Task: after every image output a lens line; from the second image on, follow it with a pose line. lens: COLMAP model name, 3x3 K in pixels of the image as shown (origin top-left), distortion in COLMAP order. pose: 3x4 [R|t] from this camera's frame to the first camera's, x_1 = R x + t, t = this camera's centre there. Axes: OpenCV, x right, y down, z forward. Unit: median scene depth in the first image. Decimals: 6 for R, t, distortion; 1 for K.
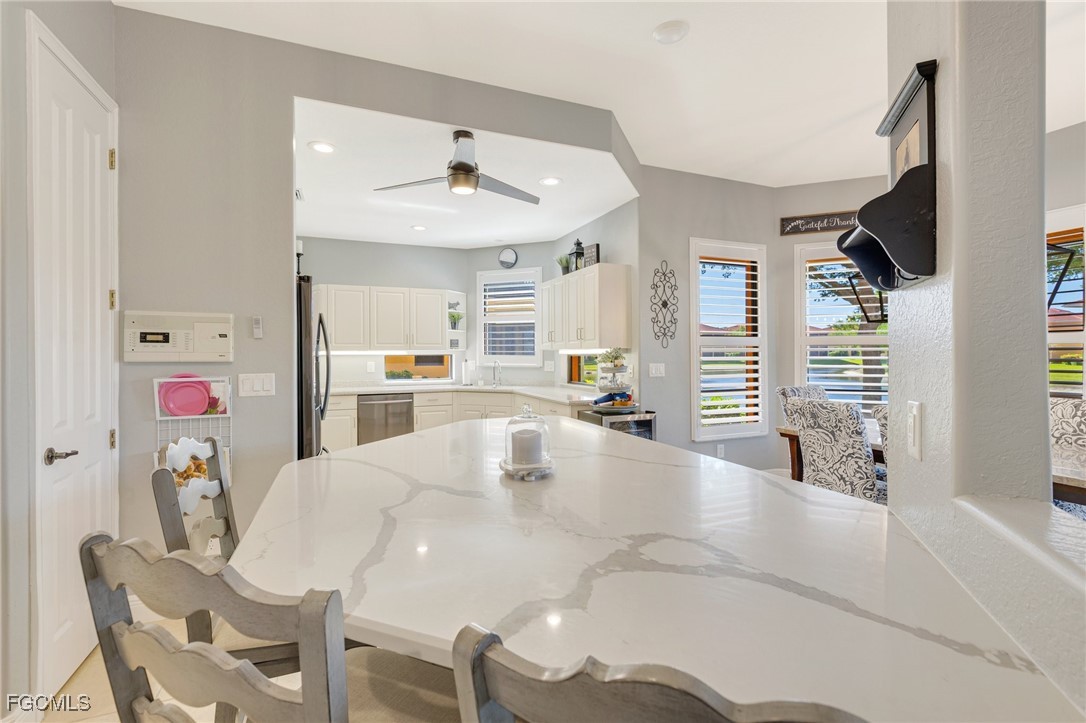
lens RADIAL K [[489.1, 0, 544.1], [0, 489.1, 353.9], [0, 0, 1]] dist [-0.010297, 0.000175]
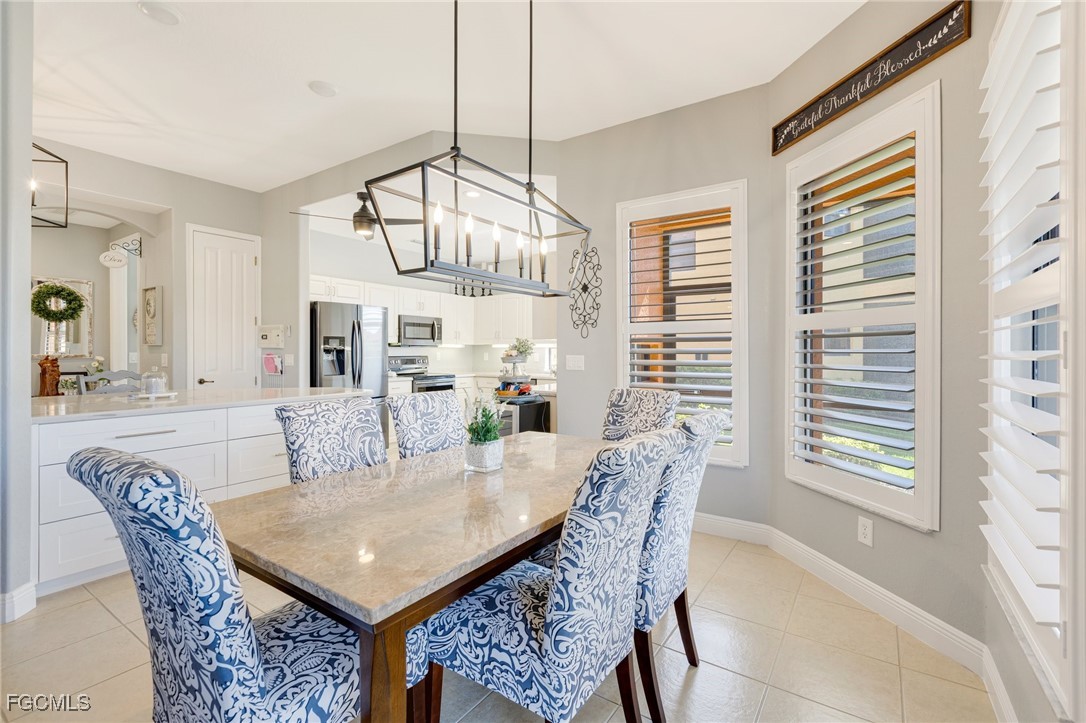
lens RADIAL K [[489.1, 0, 546.5], [0, 489.1, 351.4], [0, 0, 1]] dist [-0.010297, 0.000175]
pose [[0.548288, 0.005183, -0.836274, 0.834209], [-0.005170, 0.999983, 0.002808, 0.008767], [0.836274, 0.002784, 0.548305, 0.404740]]
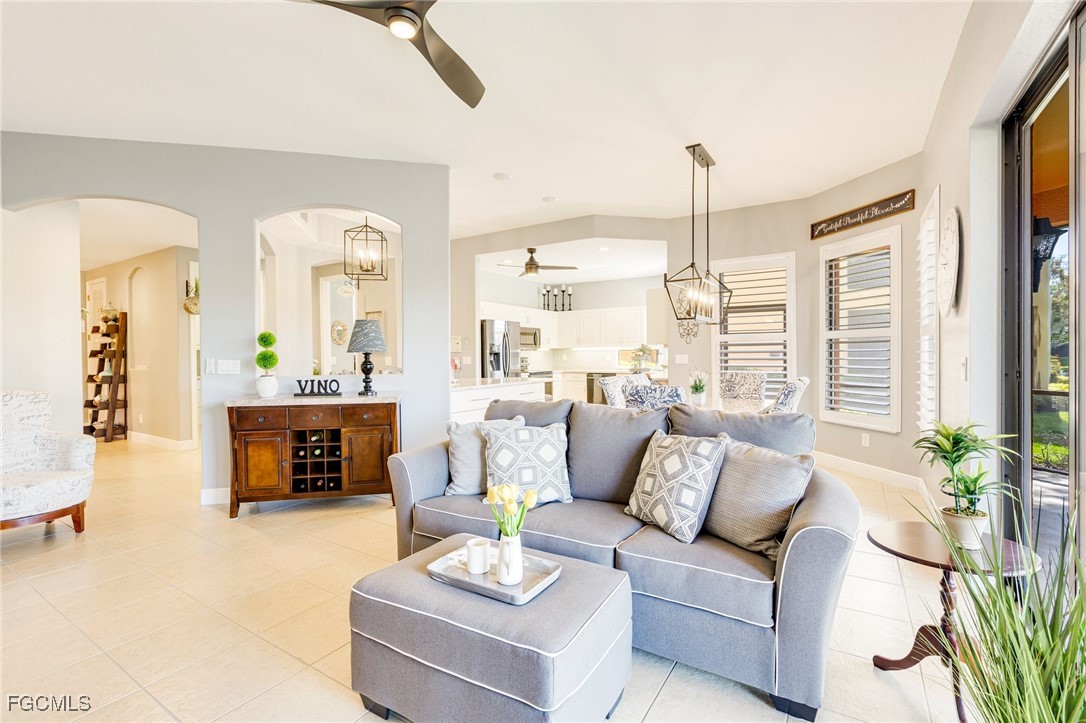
lens RADIAL K [[489.1, 0, 540.8], [0, 489.1, 359.4], [0, 0, 1]] dist [-0.010297, 0.000175]
pose [[0.566829, 0.009497, -0.823781, 1.031427], [0.004477, 0.999883, 0.014608, 0.009352], [0.823823, -0.011968, 0.566720, -0.135060]]
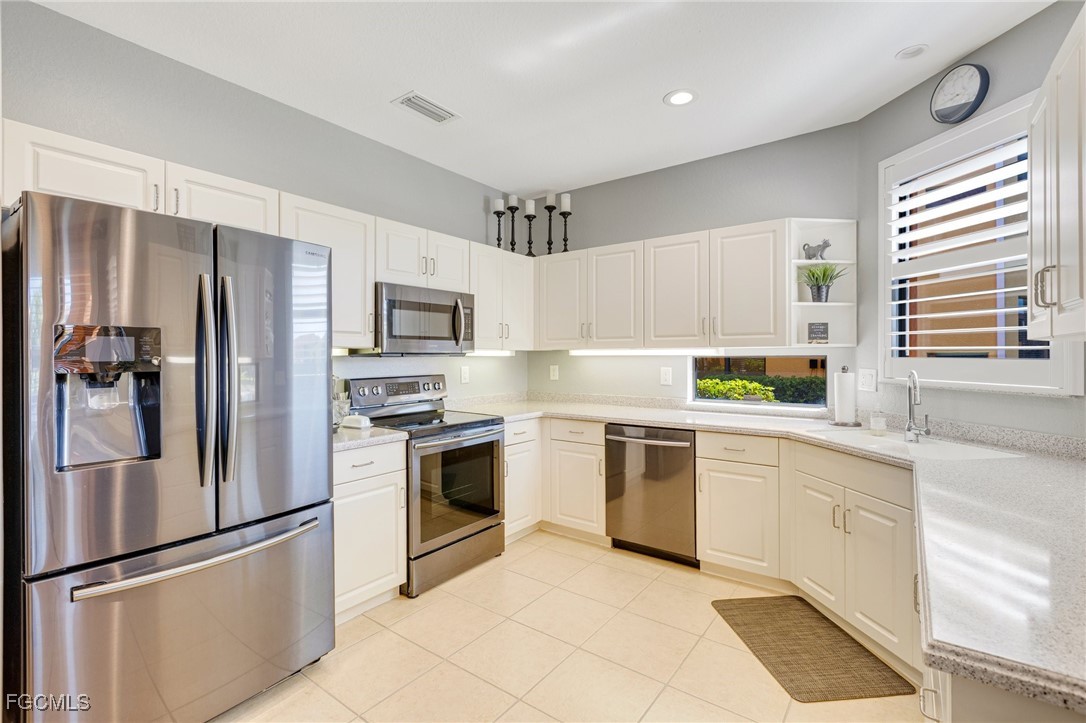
lens RADIAL K [[489.1, 0, 540.7], [0, 489.1, 359.3], [0, 0, 1]] dist [-0.010297, 0.000175]
pose [[0.504875, 0.006442, -0.863169, 0.103405], [0.000597, 0.999969, 0.007812, 0.001246], [0.863192, -0.004459, 0.504855, 0.670890]]
